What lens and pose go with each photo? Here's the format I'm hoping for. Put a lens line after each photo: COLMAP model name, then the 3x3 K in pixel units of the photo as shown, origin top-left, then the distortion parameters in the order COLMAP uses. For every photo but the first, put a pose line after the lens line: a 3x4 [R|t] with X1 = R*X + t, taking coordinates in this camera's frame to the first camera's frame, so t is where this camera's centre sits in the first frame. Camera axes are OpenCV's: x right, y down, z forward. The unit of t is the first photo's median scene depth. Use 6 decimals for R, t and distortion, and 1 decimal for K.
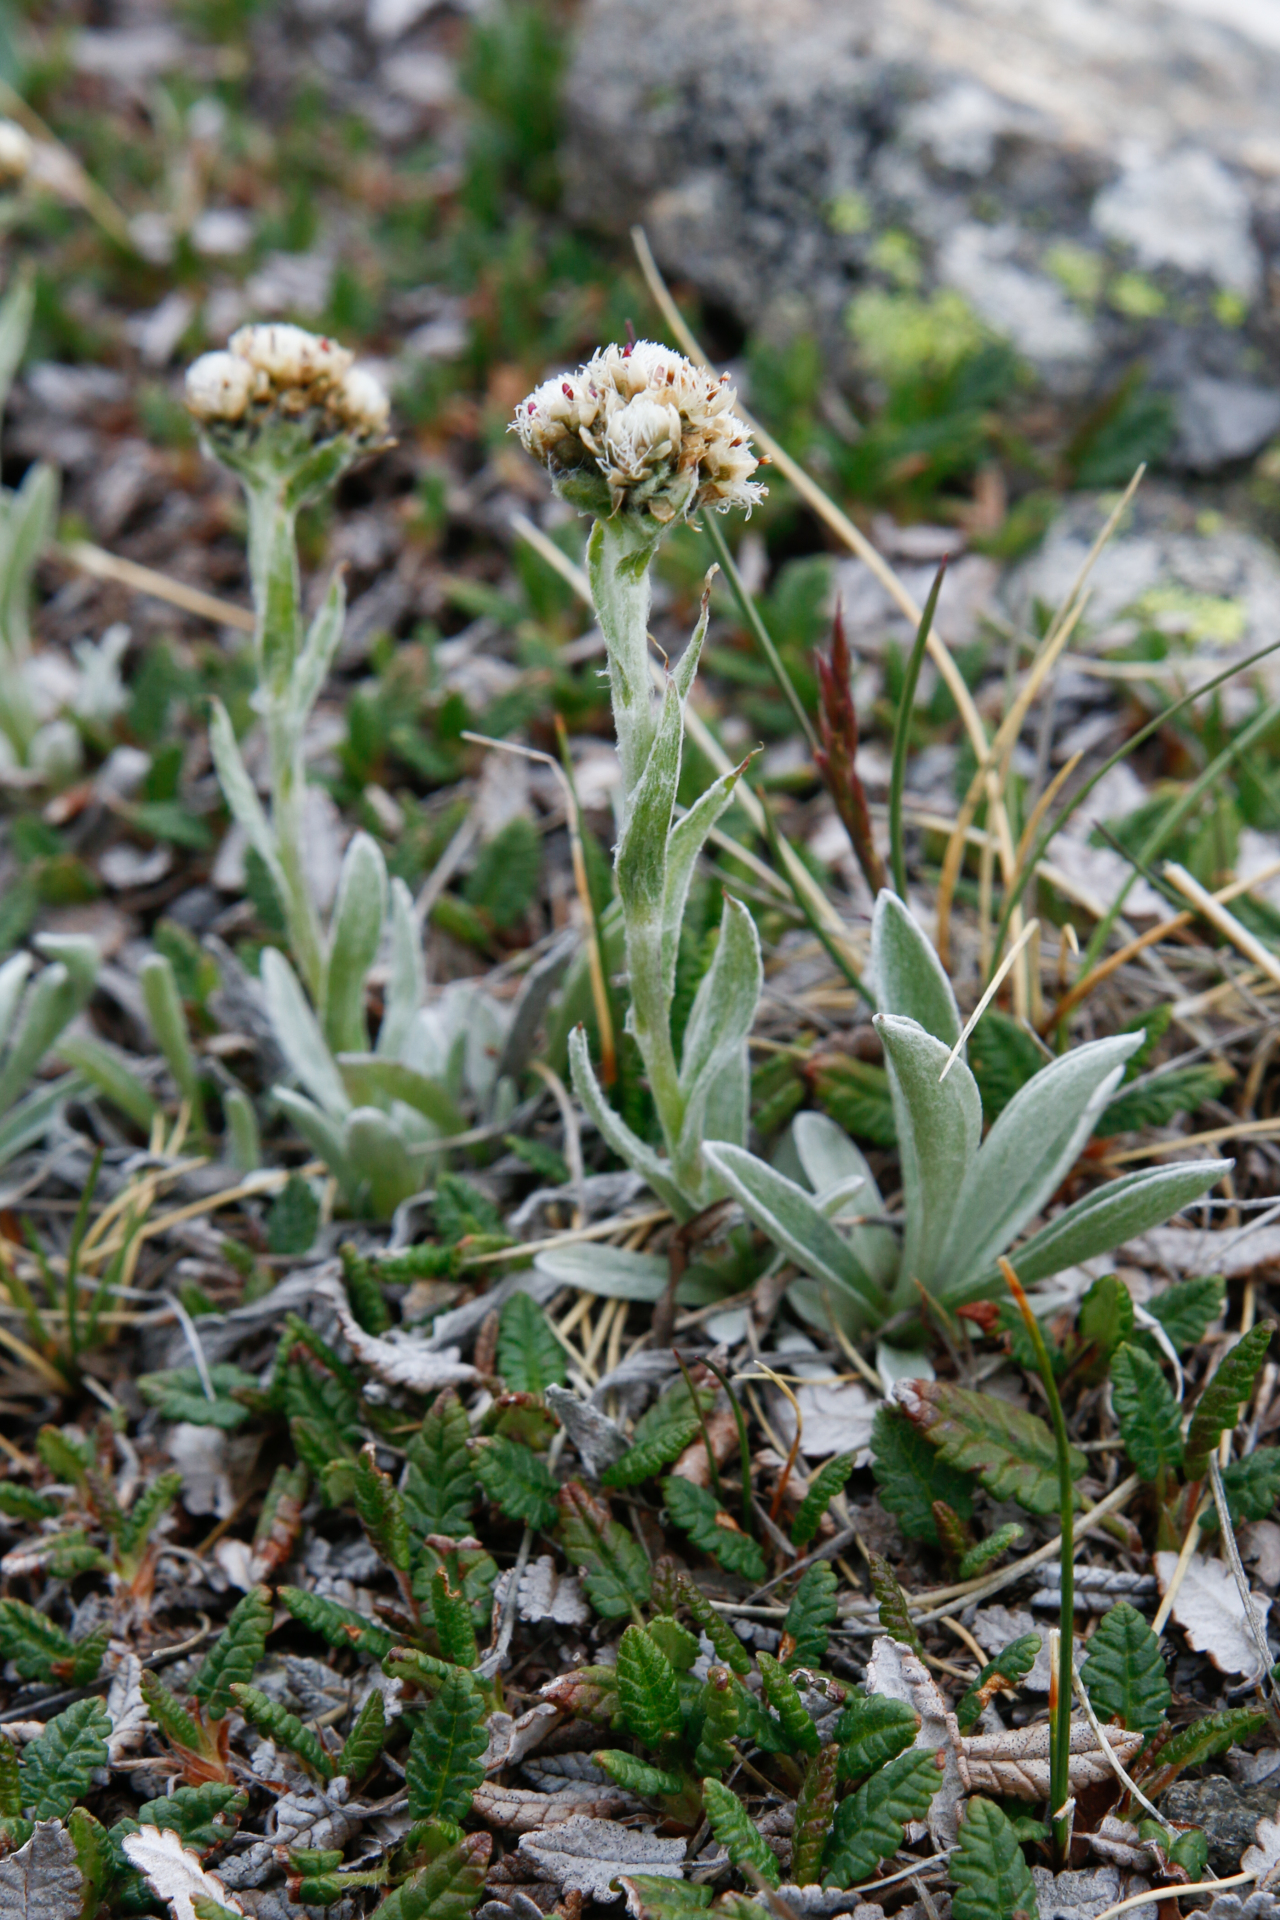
lens RADIAL K [[3050.3, 0, 640.0], [0, 3050.3, 960.0], [0, 0, 1]] dist [0.032957, 0.161770]
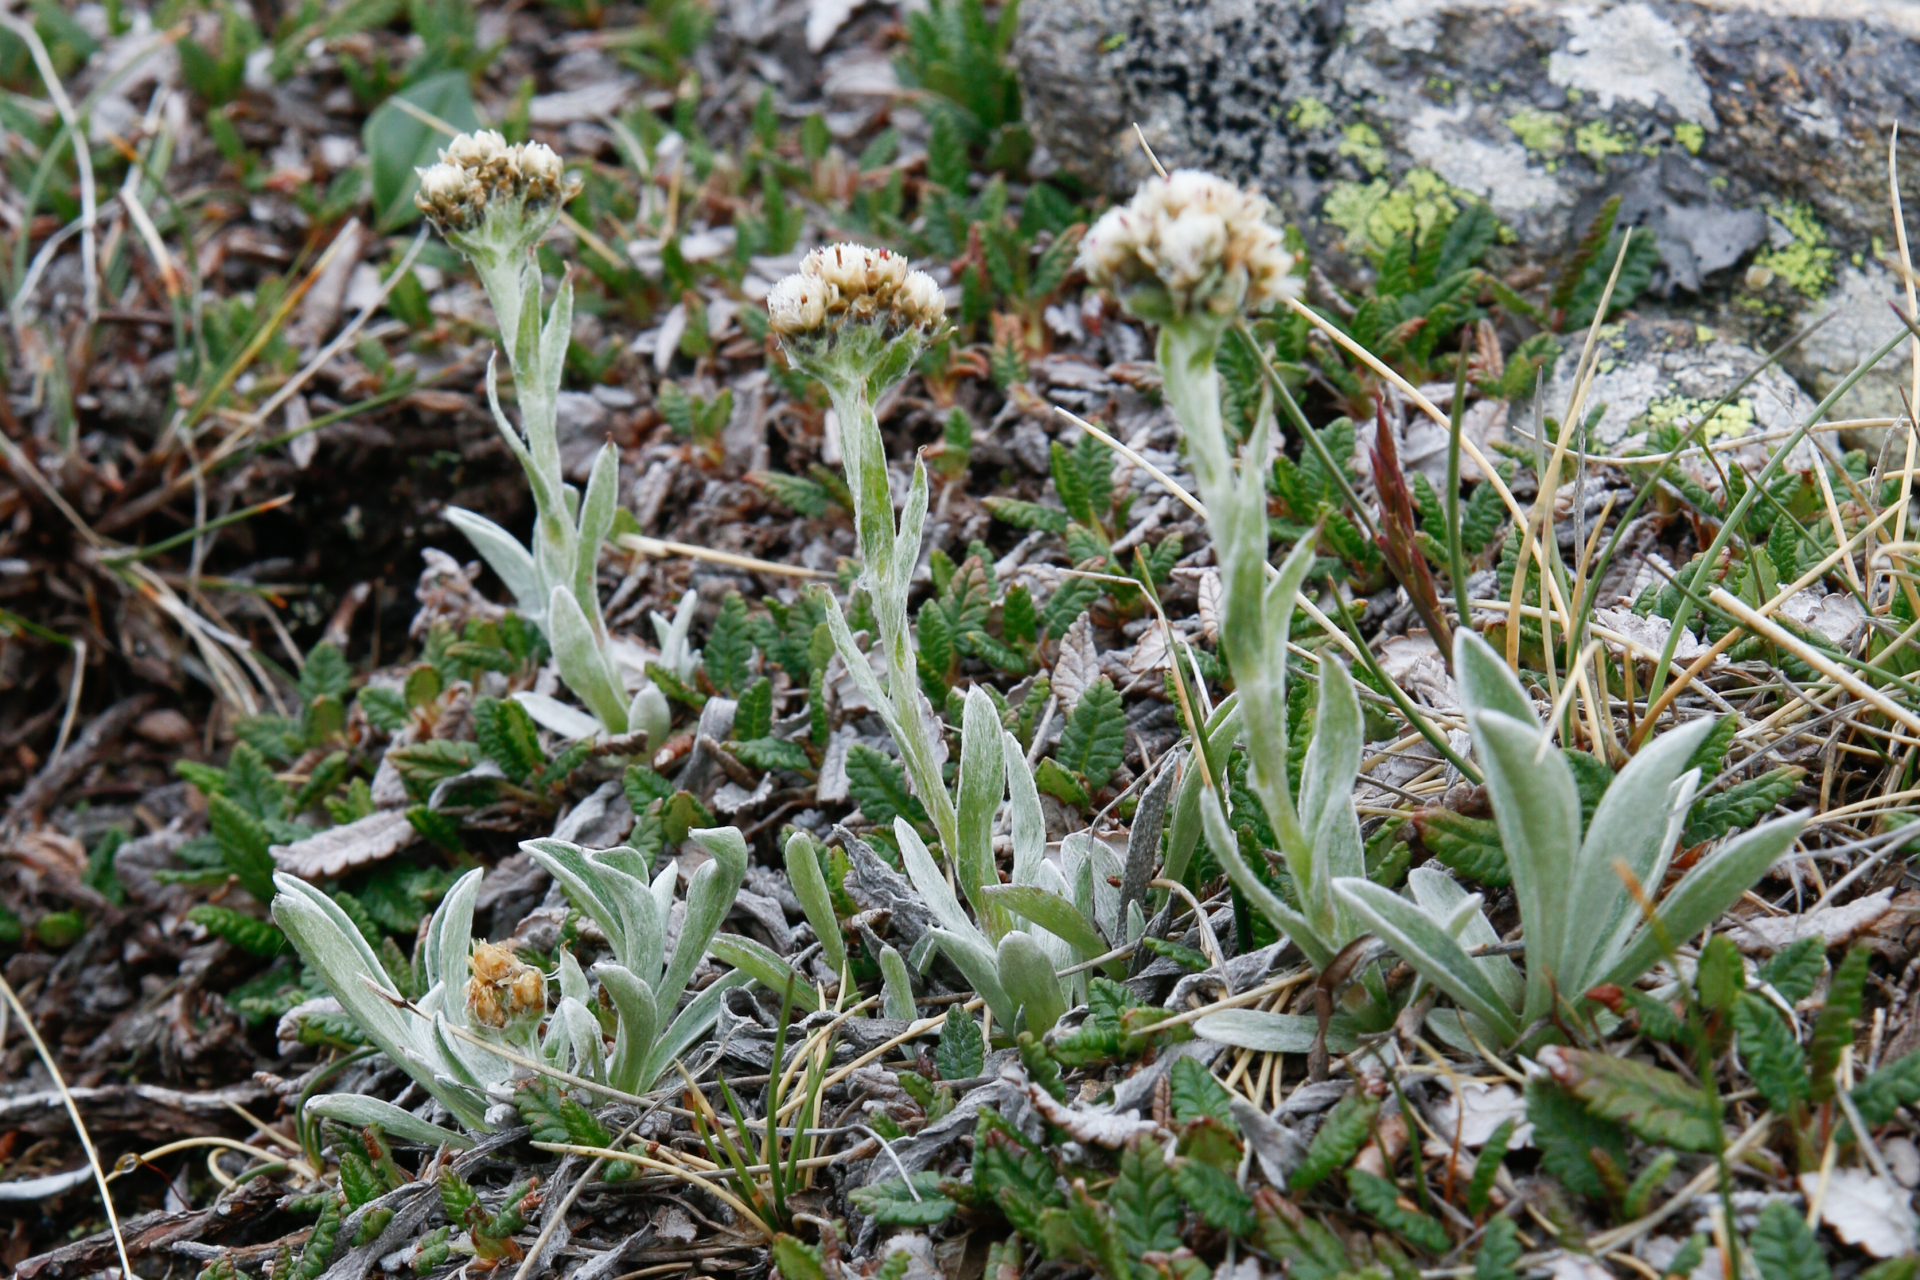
lens RADIAL K [[3131.1, 0, 960.0], [0, 3131.1, 640.0], [0, 0, 1]] dist [-0.004018, 0.033327]
pose [[0.986836, -0.149401, -0.061920, -0.025181], [0.142630, 0.984482, -0.102235, 0.060988], [0.076233, 0.092057, 0.992831, -0.129712]]
